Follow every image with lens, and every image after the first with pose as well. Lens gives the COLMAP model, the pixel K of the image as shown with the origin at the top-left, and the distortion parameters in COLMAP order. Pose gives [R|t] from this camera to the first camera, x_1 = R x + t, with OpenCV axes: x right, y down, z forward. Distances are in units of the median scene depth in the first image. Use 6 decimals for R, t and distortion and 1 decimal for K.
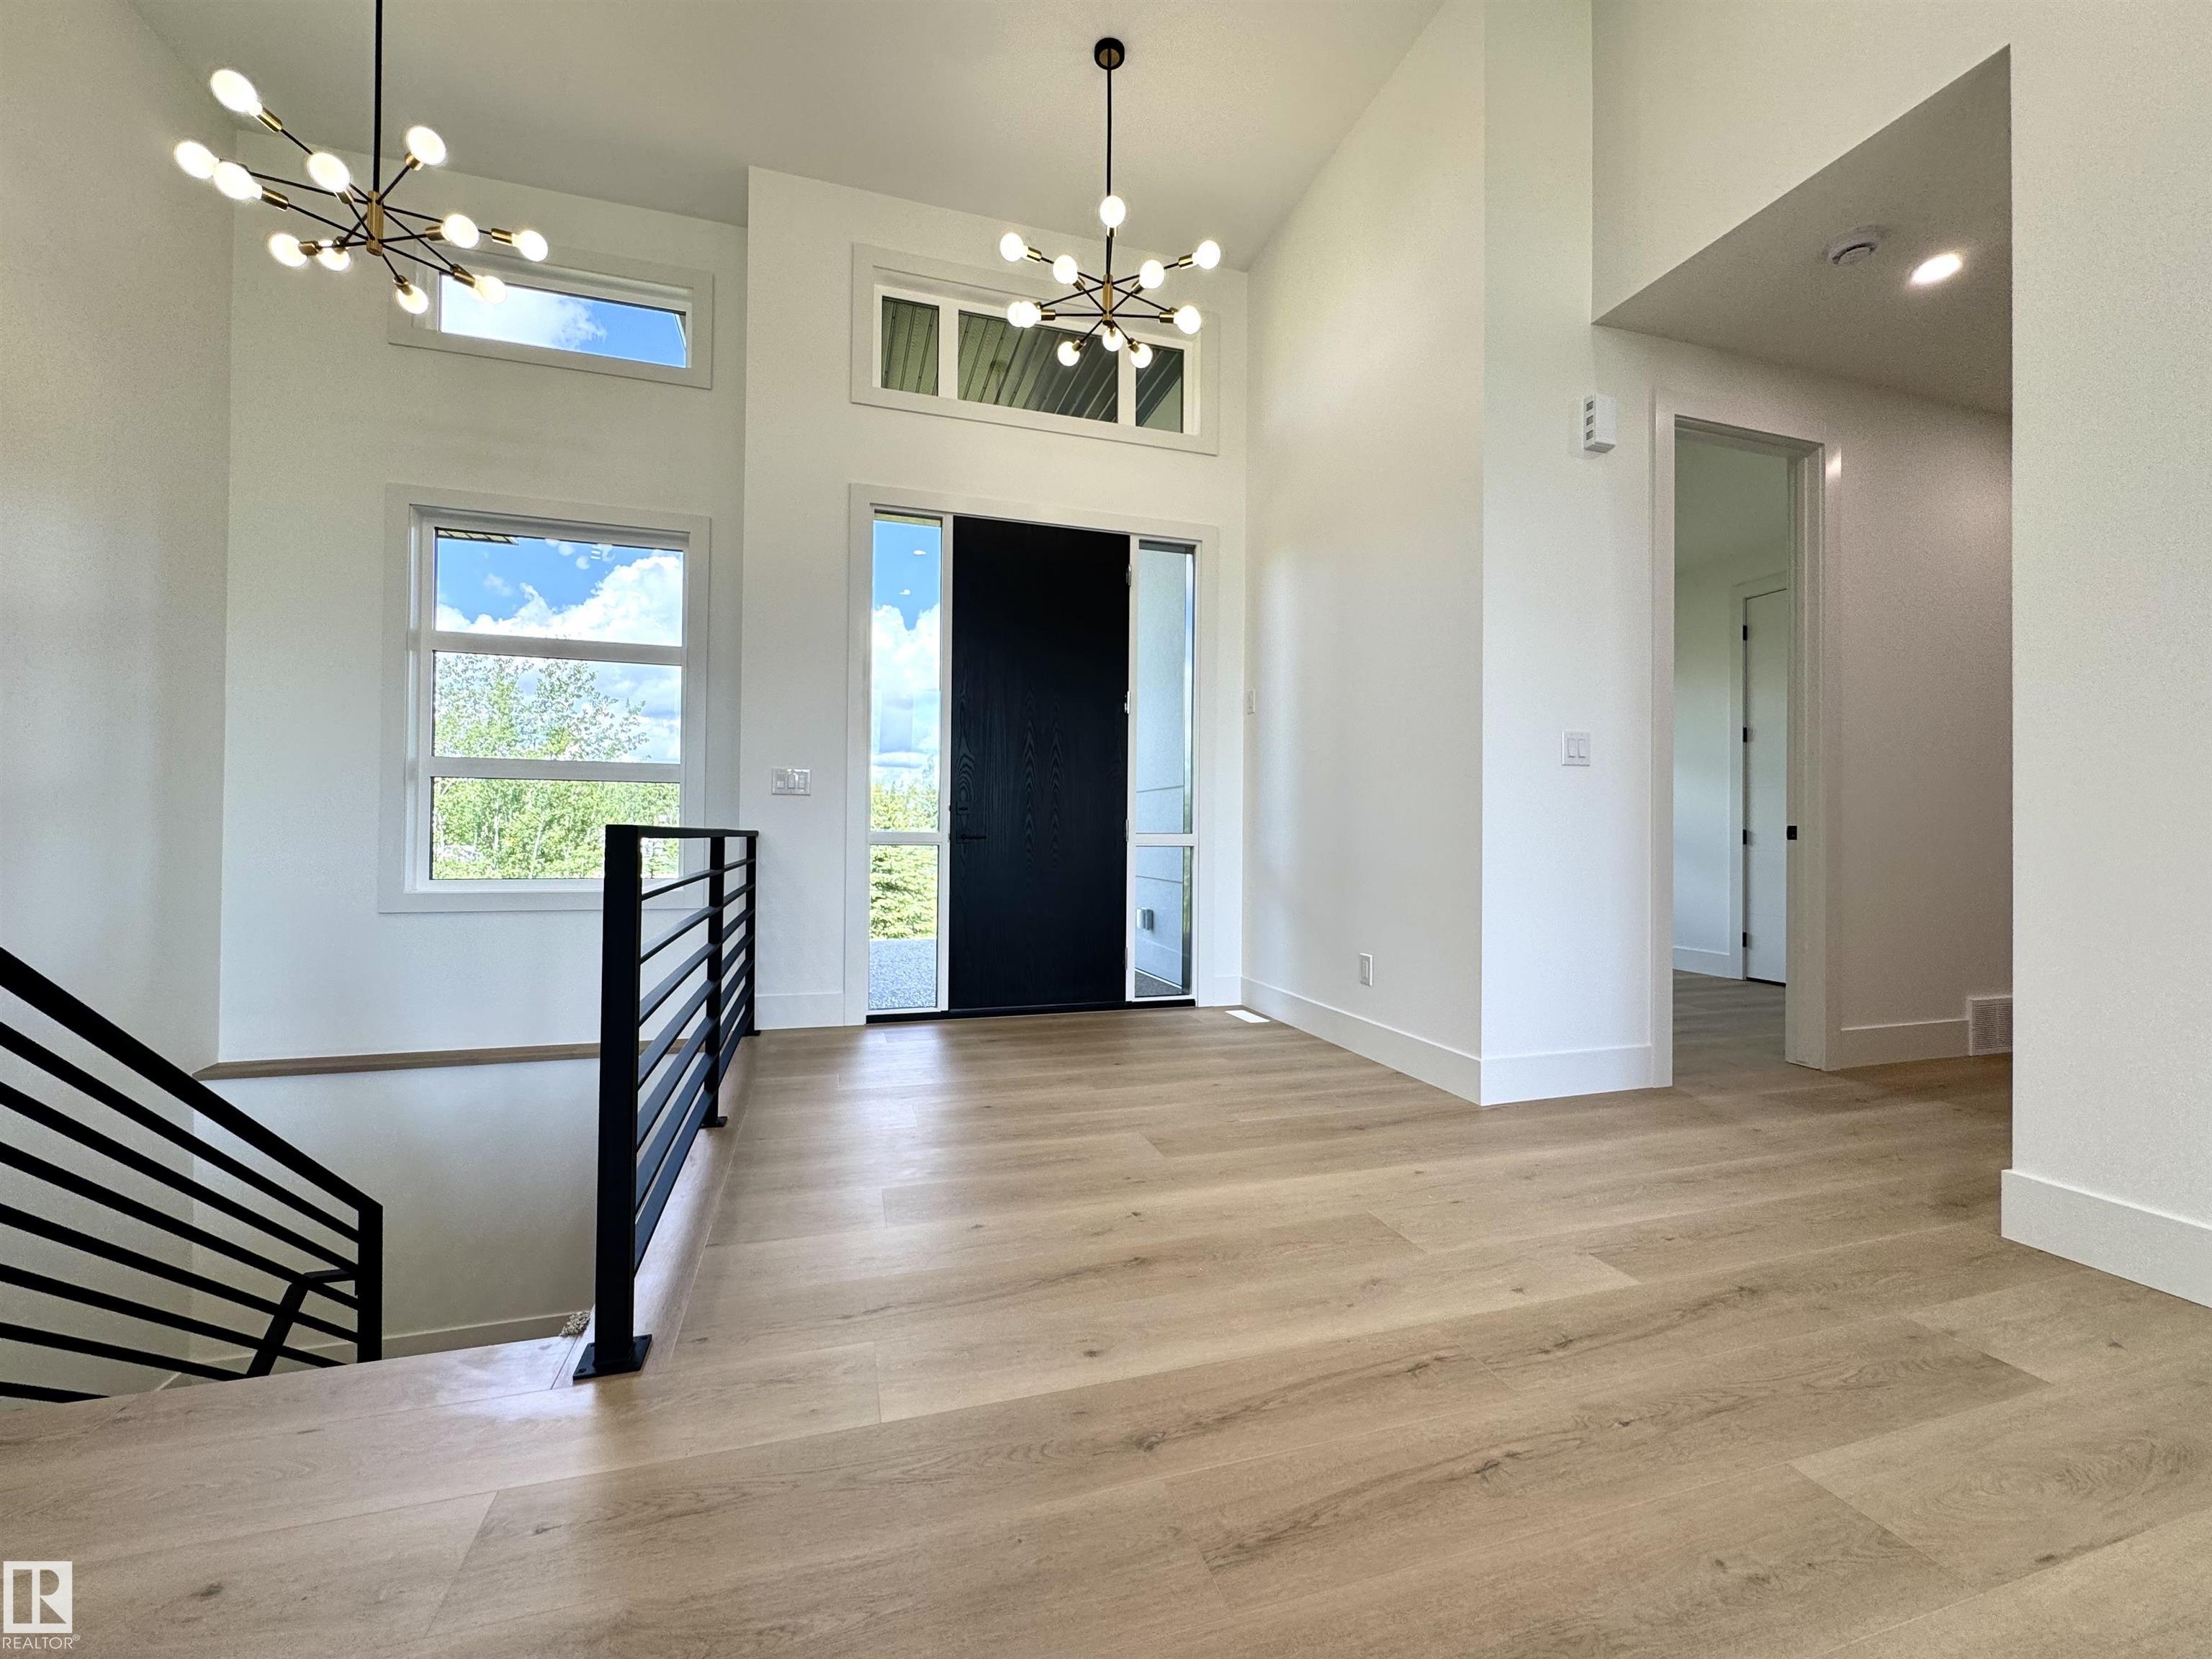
lens RADIAL K [[882.6, 0, 1105.5], [0, 882.6, 823.8], [0, 0, 1]] dist [-0.004341, -0.000445]
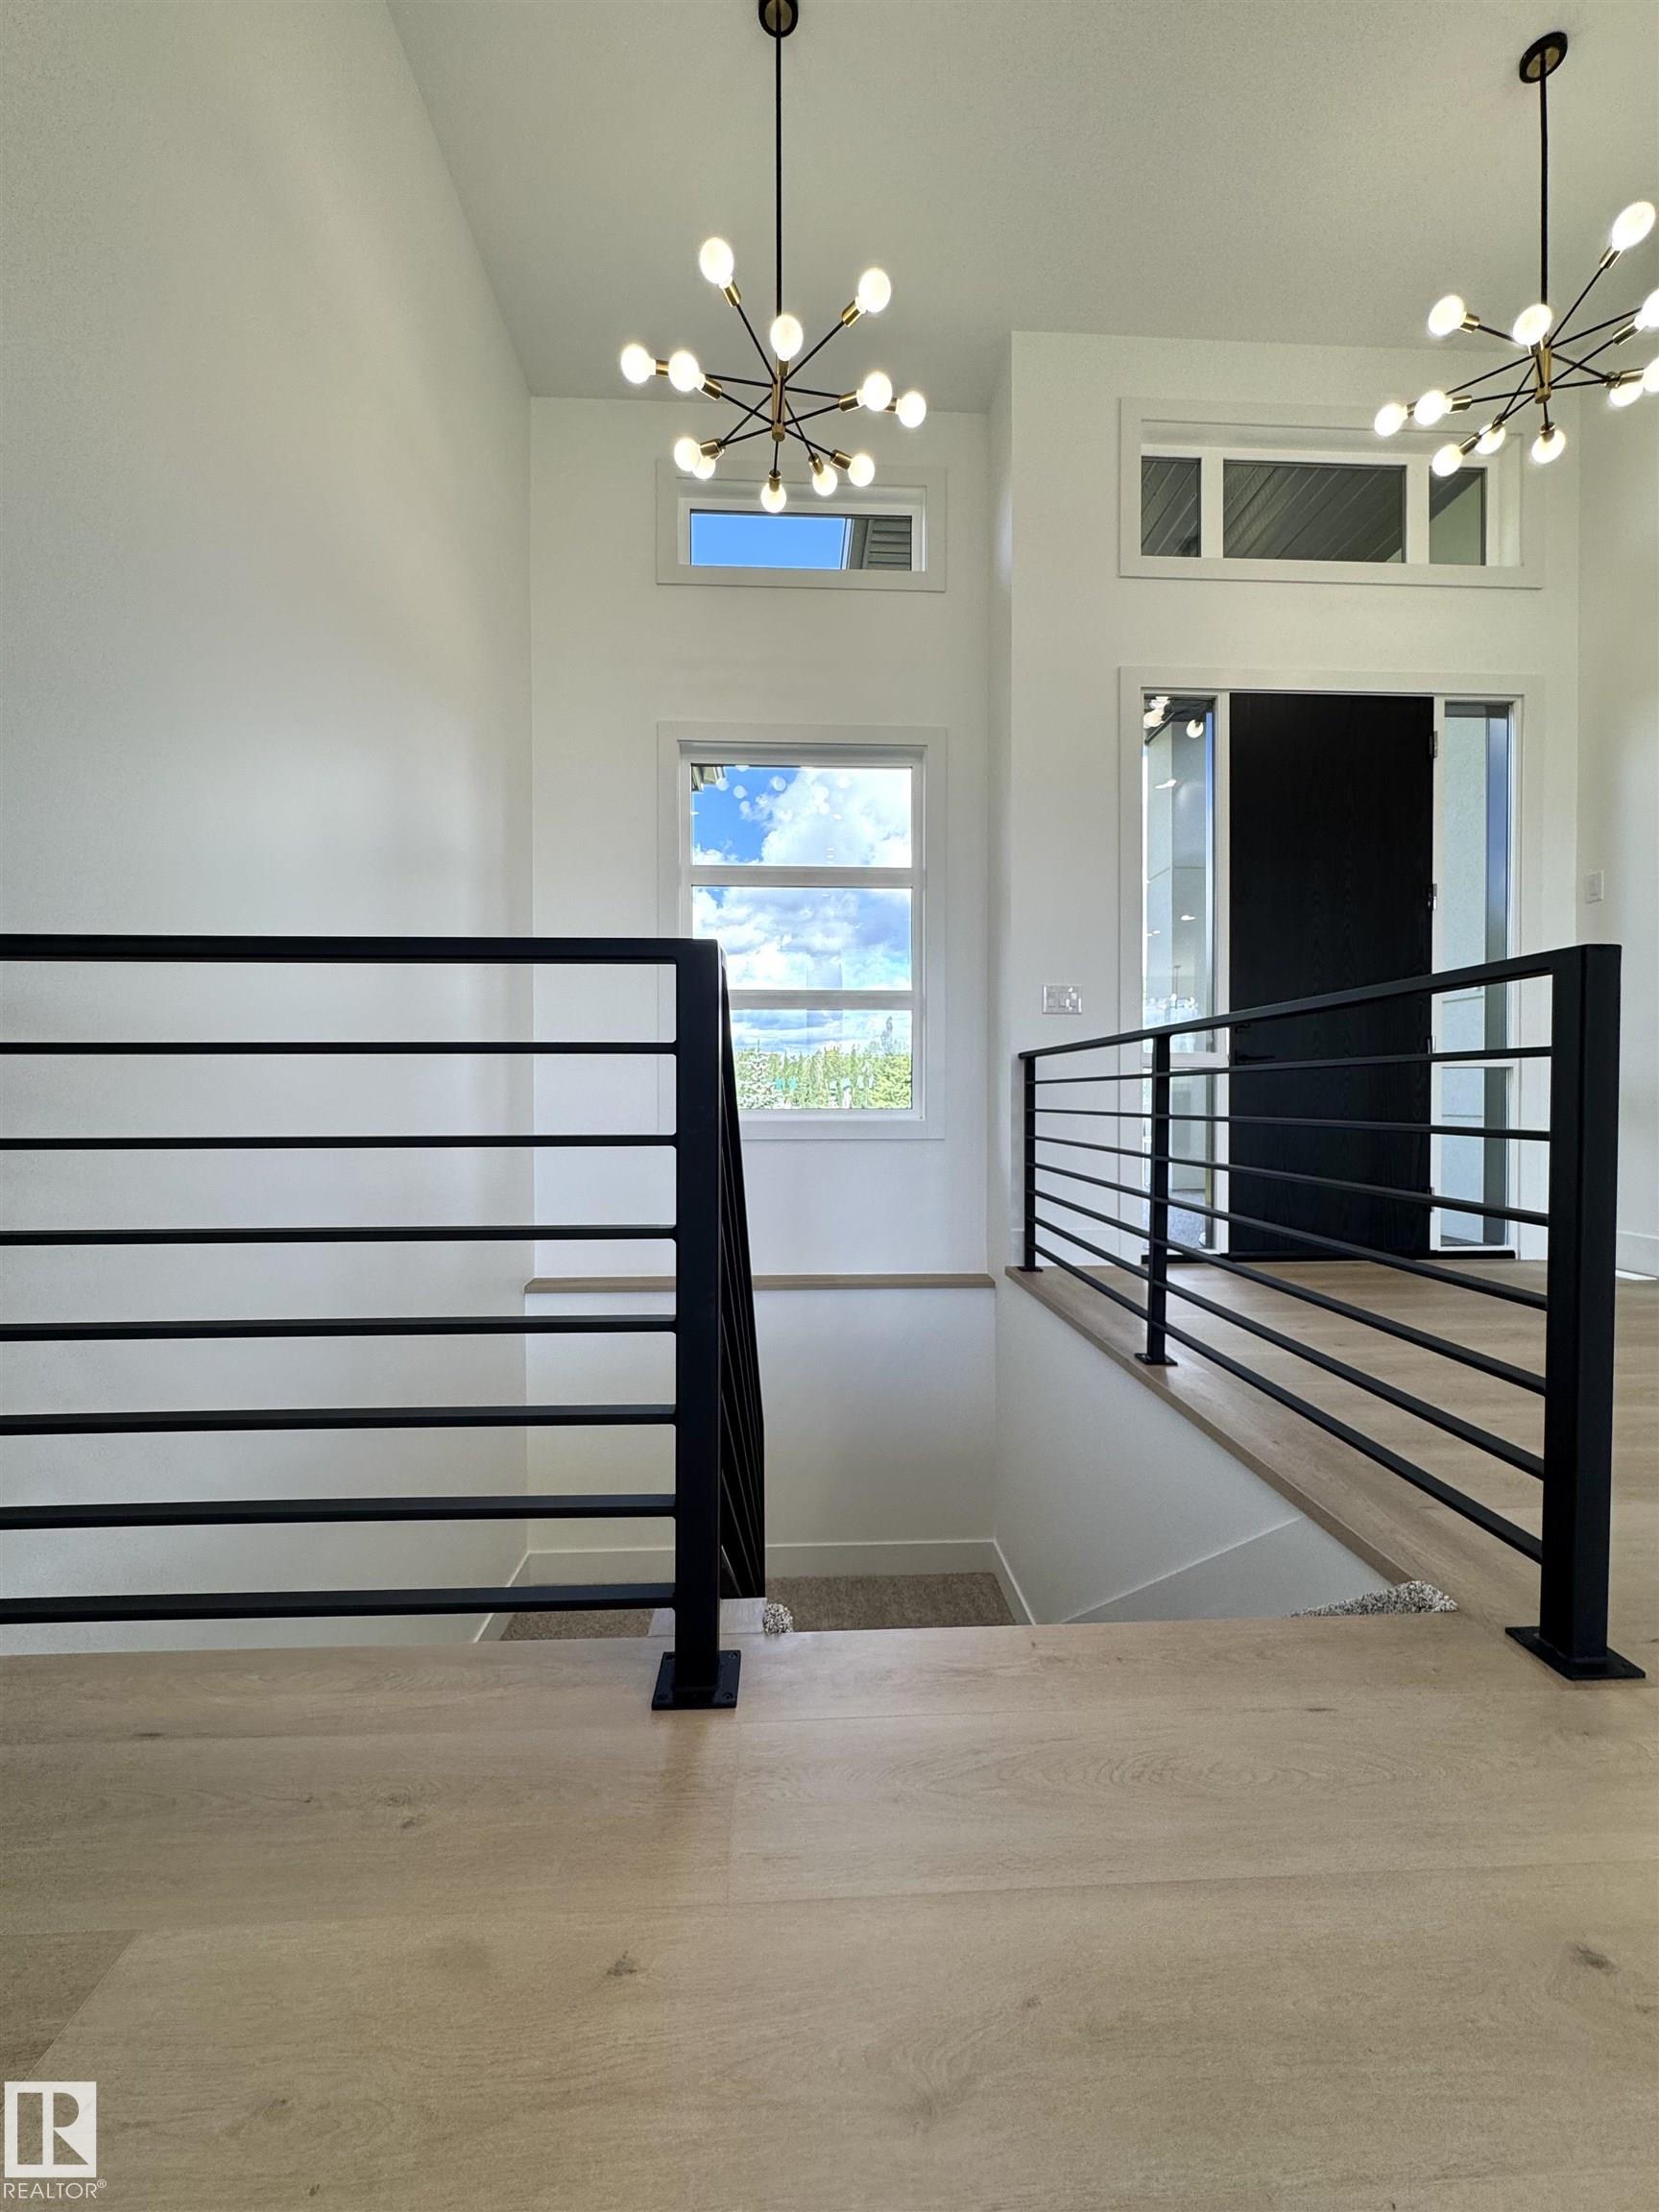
lens RADIAL K [[882.6, 0, 829.7], [0, 882.6, 1110.9], [0, 0, 1]] dist [-0.004341, -0.000445]
pose [[0.967315, -0.003540, -0.253553, -0.329515], [0.010585, 0.999595, 0.026426, 0.039396], [0.253356, -0.028246, 0.966961, 0.035193]]
